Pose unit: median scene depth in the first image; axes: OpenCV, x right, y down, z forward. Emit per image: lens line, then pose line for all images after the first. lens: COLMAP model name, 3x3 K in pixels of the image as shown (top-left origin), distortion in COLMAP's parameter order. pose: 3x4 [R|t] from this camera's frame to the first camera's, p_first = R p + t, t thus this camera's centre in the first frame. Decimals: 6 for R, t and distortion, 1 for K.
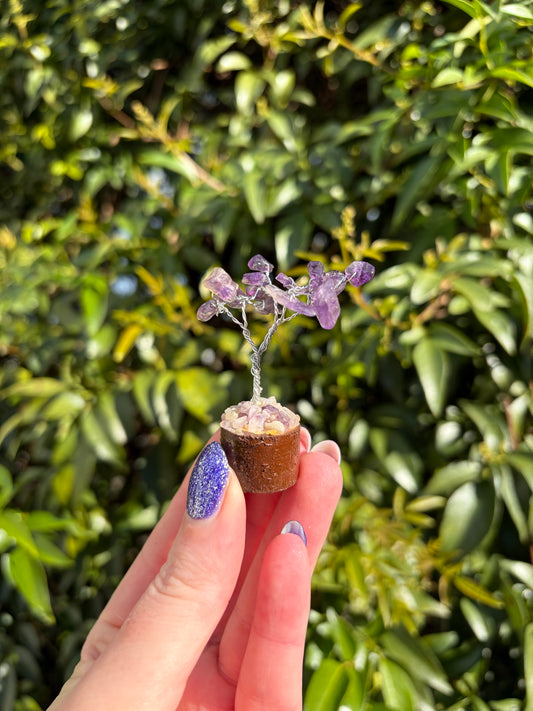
lens RADIAL K [[567.3, 0, 270.0], [0, 567.3, 353.6], [0, 0, 1]] dist [-0.009074, -0.008353]
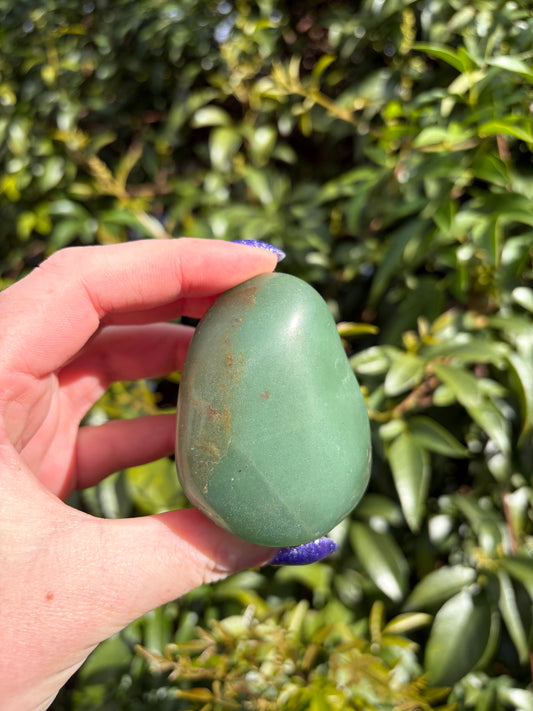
lens RADIAL K [[579.7, 0, 263.7], [0, 579.7, 352.5], [0, 0, 1]] dist [-0.003503, 0.001757]
pose [[0.999632, 0.023464, -0.013630, 0.055010], [-0.024540, 0.996075, -0.085047, -0.054717], [0.011581, 0.085350, 0.996284, 0.089752]]
